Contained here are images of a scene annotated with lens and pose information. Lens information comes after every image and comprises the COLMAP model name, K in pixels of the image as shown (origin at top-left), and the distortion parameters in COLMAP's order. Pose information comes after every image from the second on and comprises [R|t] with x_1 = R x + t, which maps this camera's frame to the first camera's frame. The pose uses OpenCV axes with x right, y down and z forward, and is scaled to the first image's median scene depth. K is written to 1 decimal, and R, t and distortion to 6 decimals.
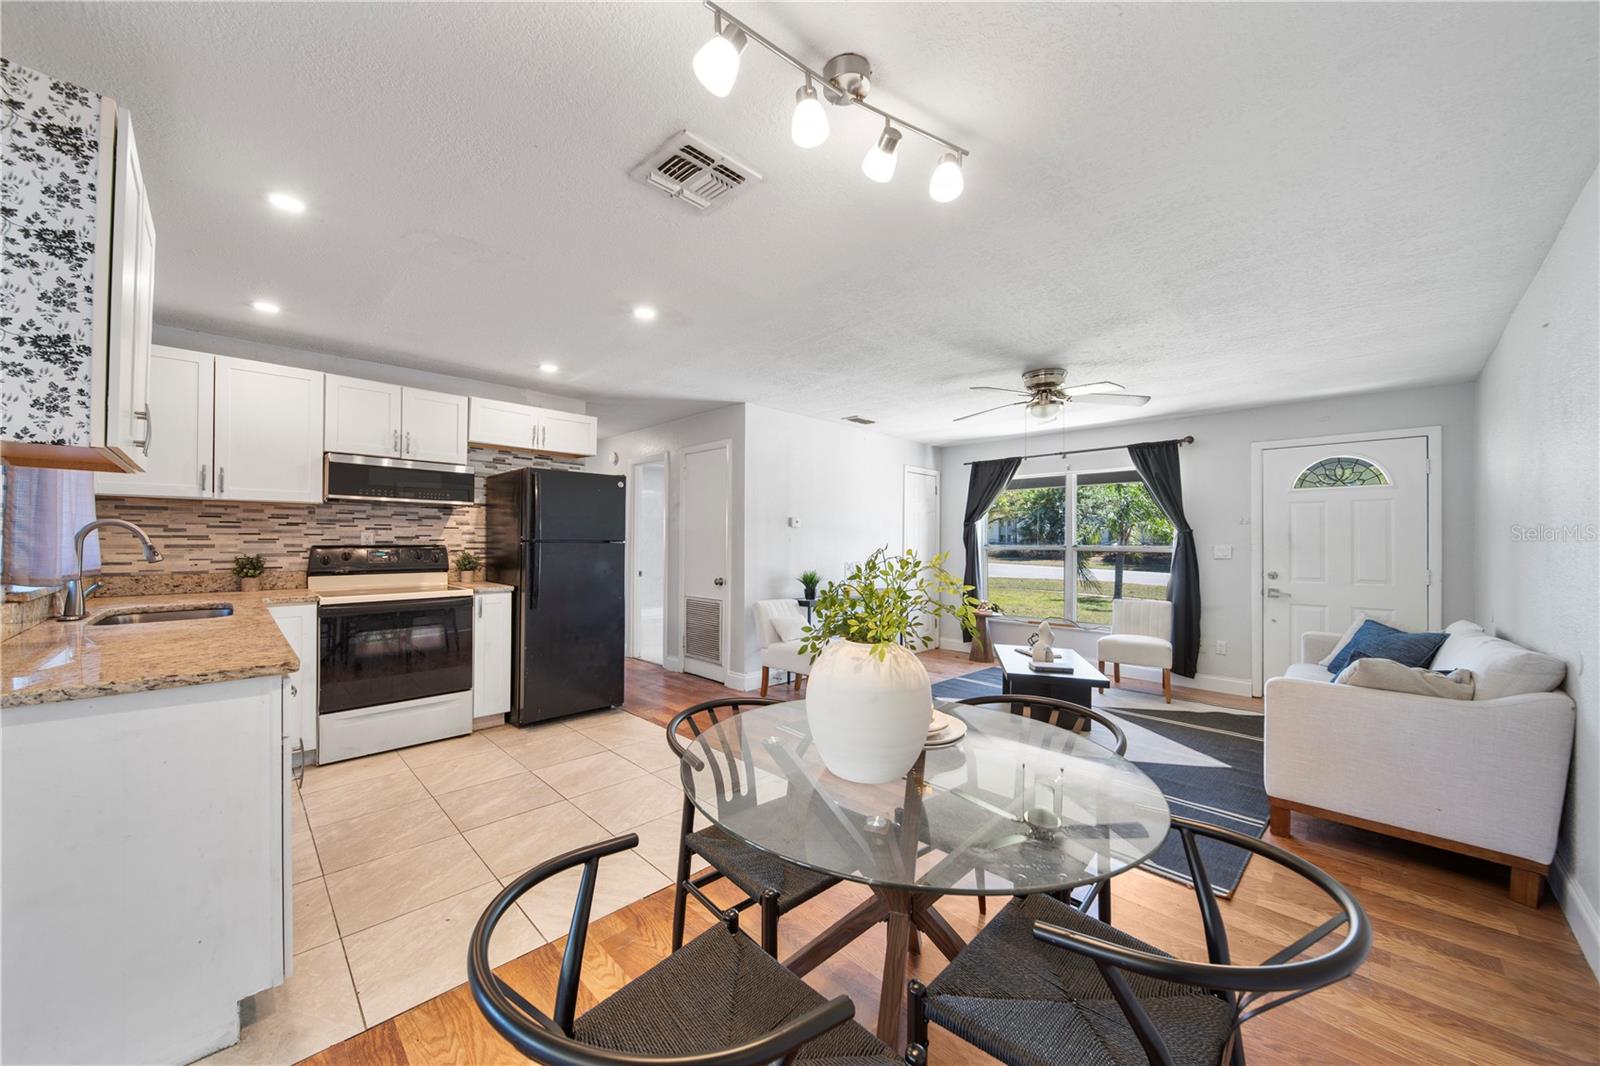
lens RADIAL K [[576.2, 0, 777.7], [0, 576.2, 533.0], [0, 0, 1]] dist [0.003907, -0.000431]
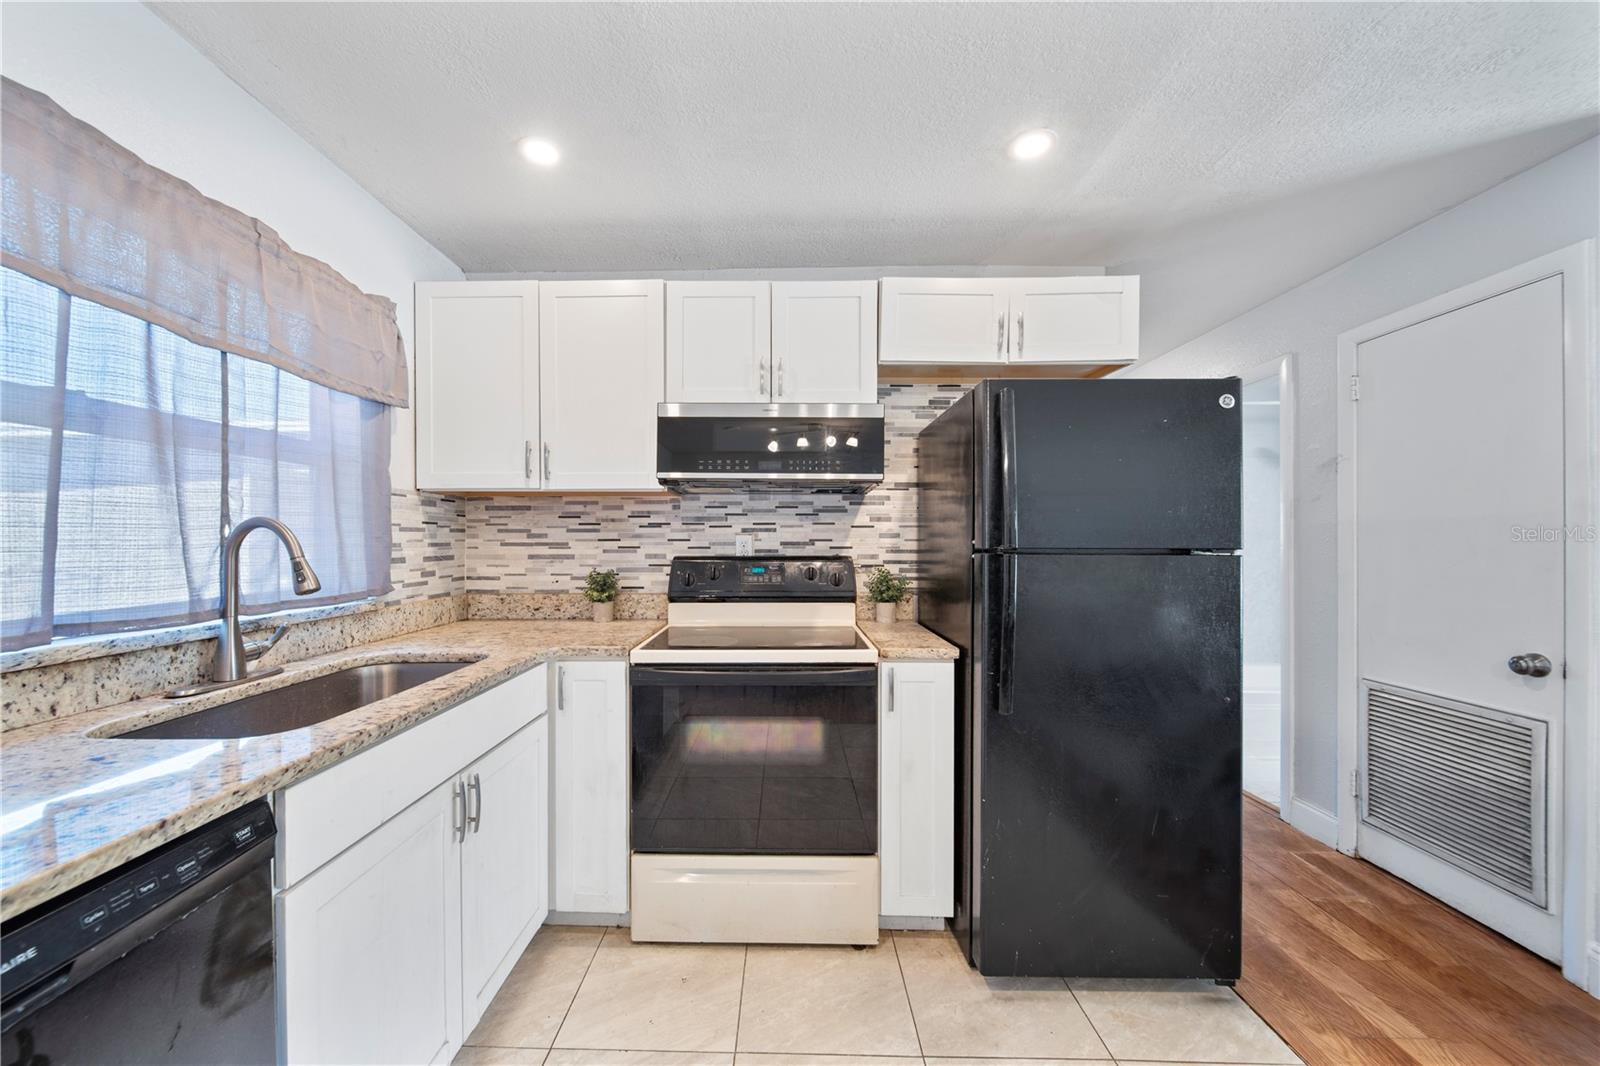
lens RADIAL K [[576.2, 0, 773.6], [0, 576.2, 543.0], [0, 0, 1]] dist [0.003907, -0.000431]
pose [[0.705440, -0.003316, -0.708762, -0.217732], [0.012621, 0.999889, 0.007884, 0.001910], [0.708658, -0.014507, 0.705403, 0.529872]]
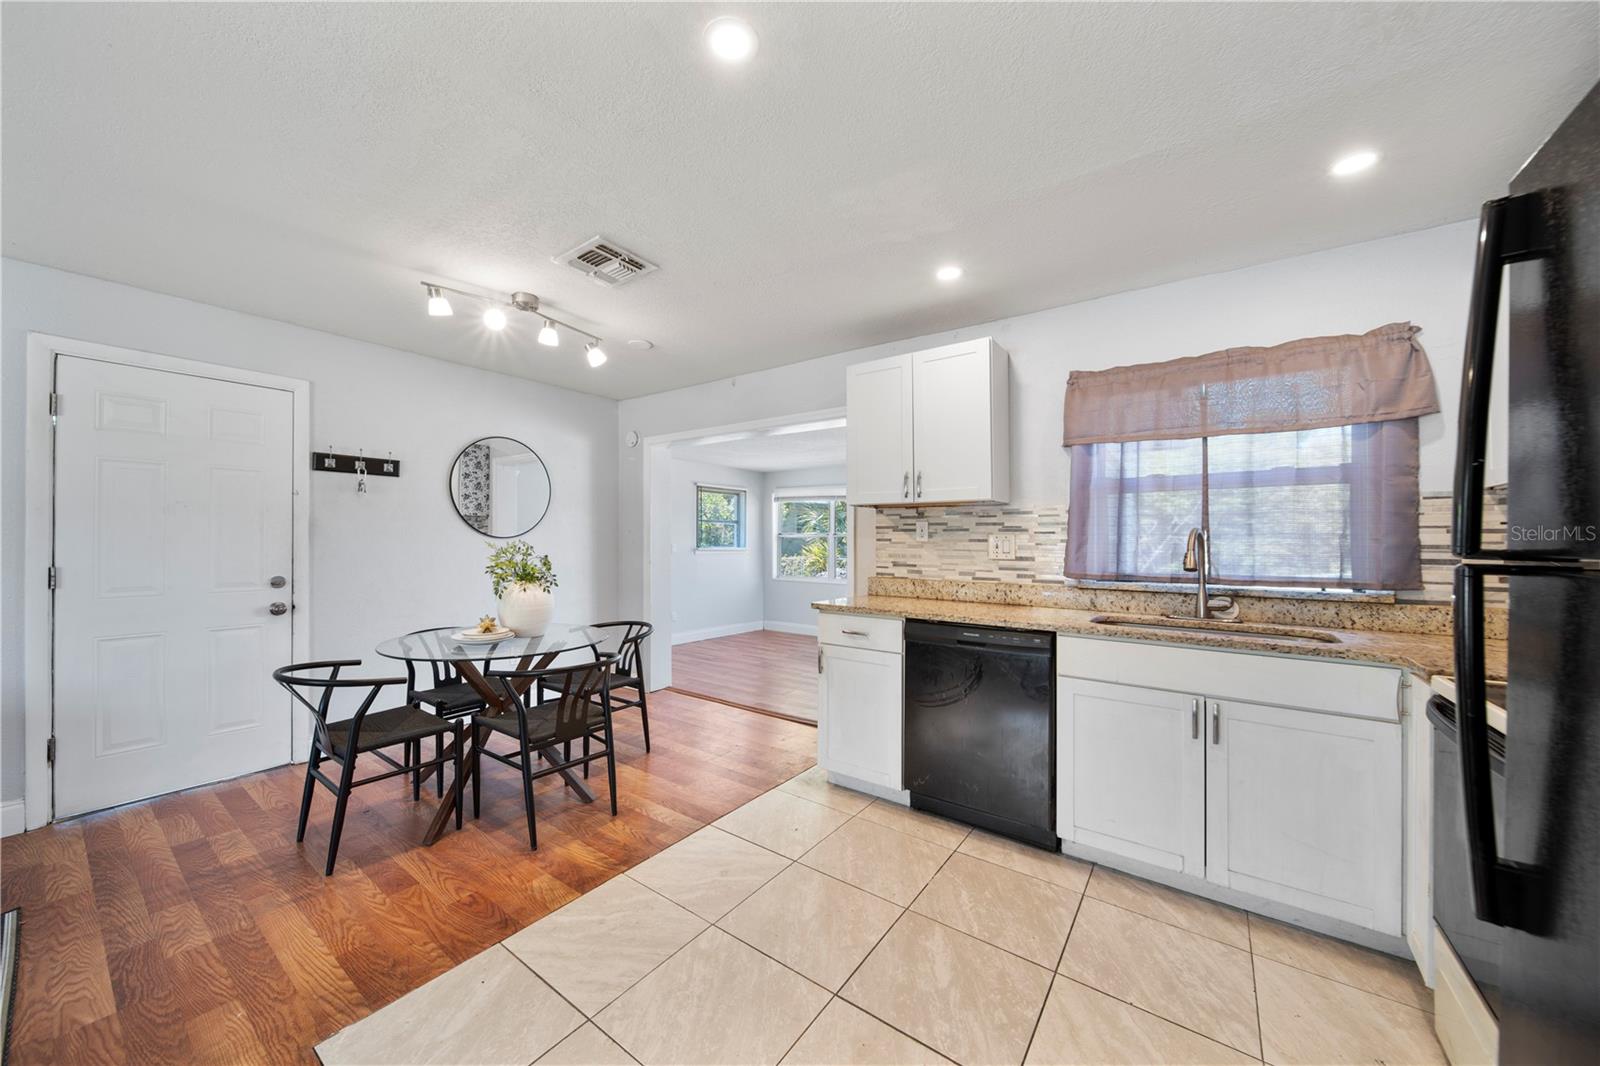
lens RADIAL K [[576.2, 0, 762.7], [0, 576.2, 538.6], [0, 0, 1]] dist [0.003907, -0.000431]
pose [[-0.989194, -0.013454, -0.145994, -0.133785], [-0.011628, 0.999843, -0.013353, 0.009897], [0.146151, -0.011512, -0.989195, 1.060094]]
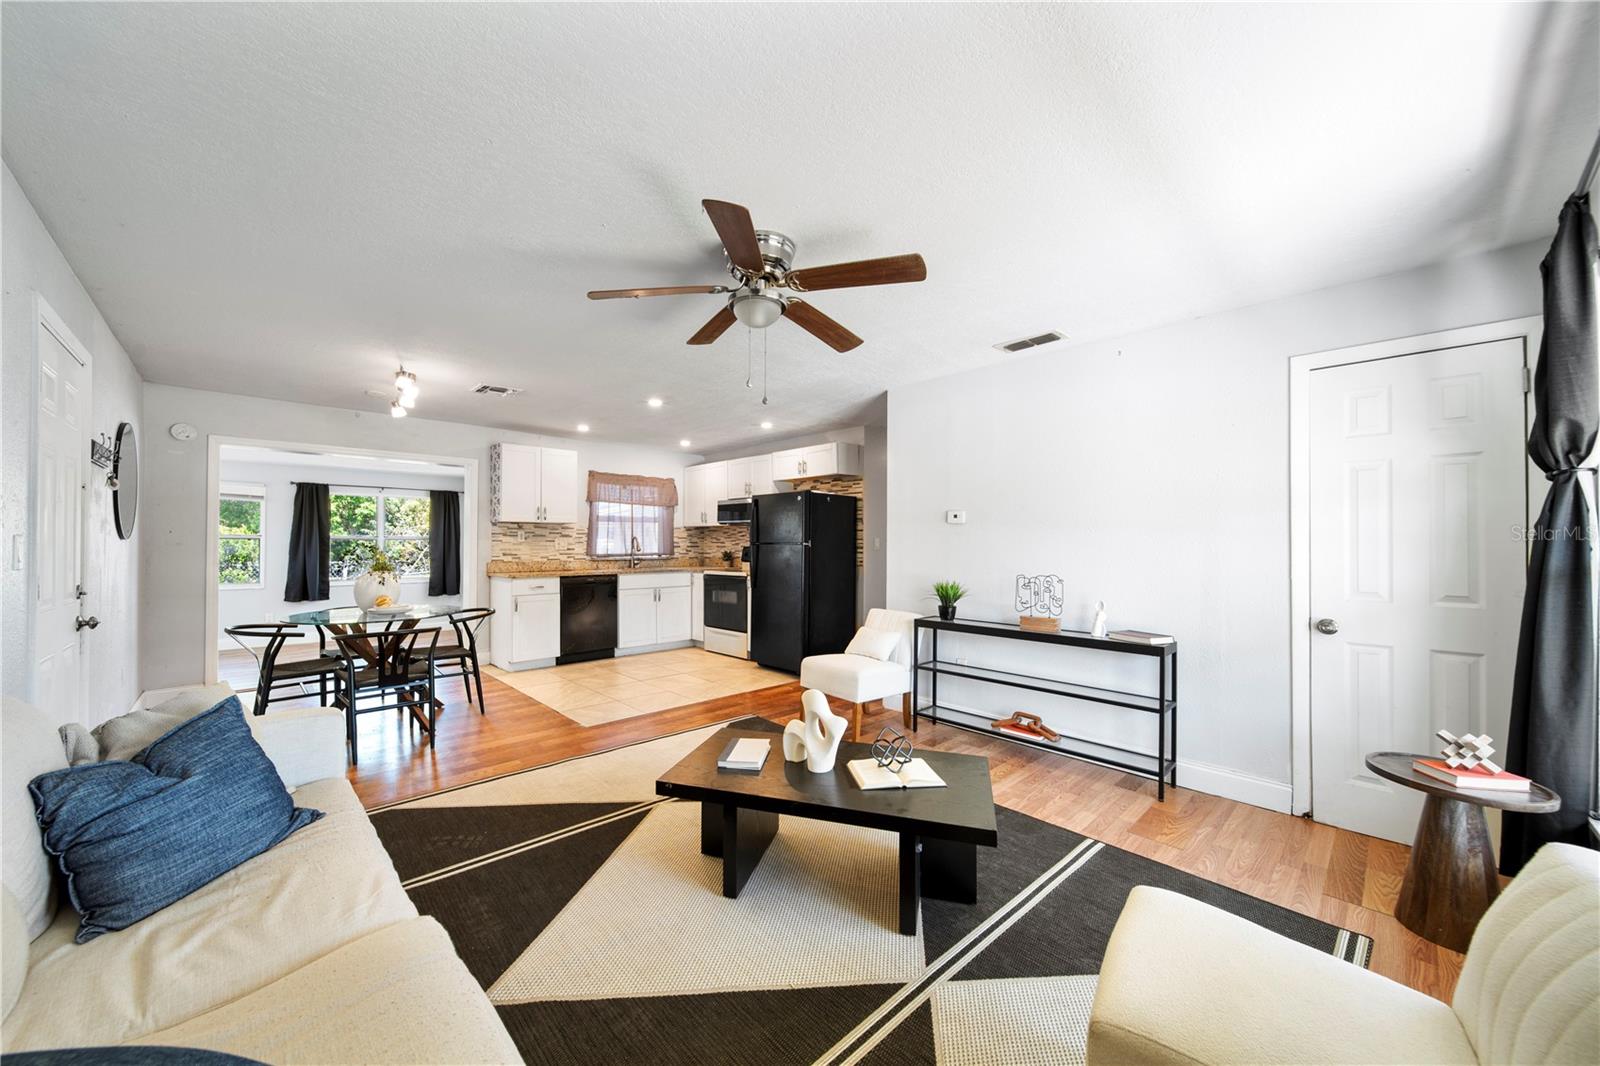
lens RADIAL K [[576.2, 0, 793.2], [0, 576.2, 543.8], [0, 0, 1]] dist [0.003907, -0.000431]
pose [[0.000713, -0.006848, -0.999976, 1.012970], [0.011576, 0.999910, -0.006840, 0.024385], [0.999933, -0.011571, 0.000792, 1.010133]]
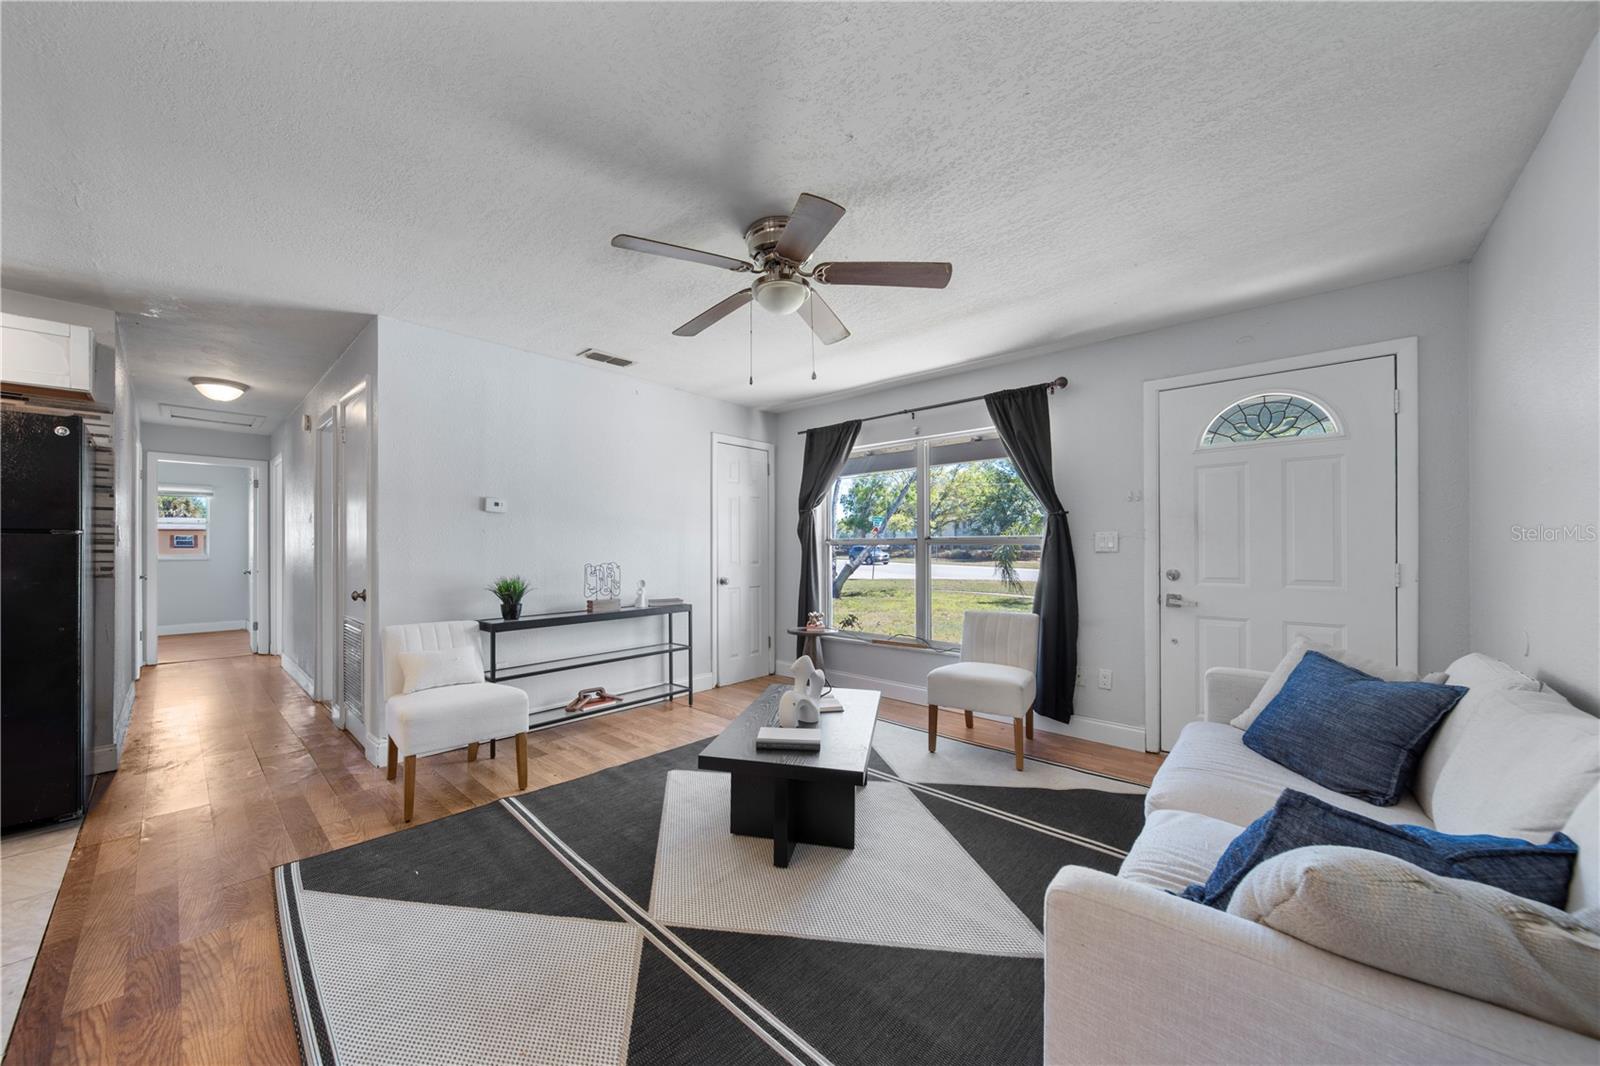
lens RADIAL K [[576.2, 0, 769.5], [0, 576.2, 545.1], [0, 0, 1]] dist [0.003907, -0.000431]
pose [[0.998956, -0.009746, 0.044633, 0.410661], [0.009158, 0.999869, 0.013363, 0.028388], [-0.044757, -0.012941, 0.998914, 0.397723]]
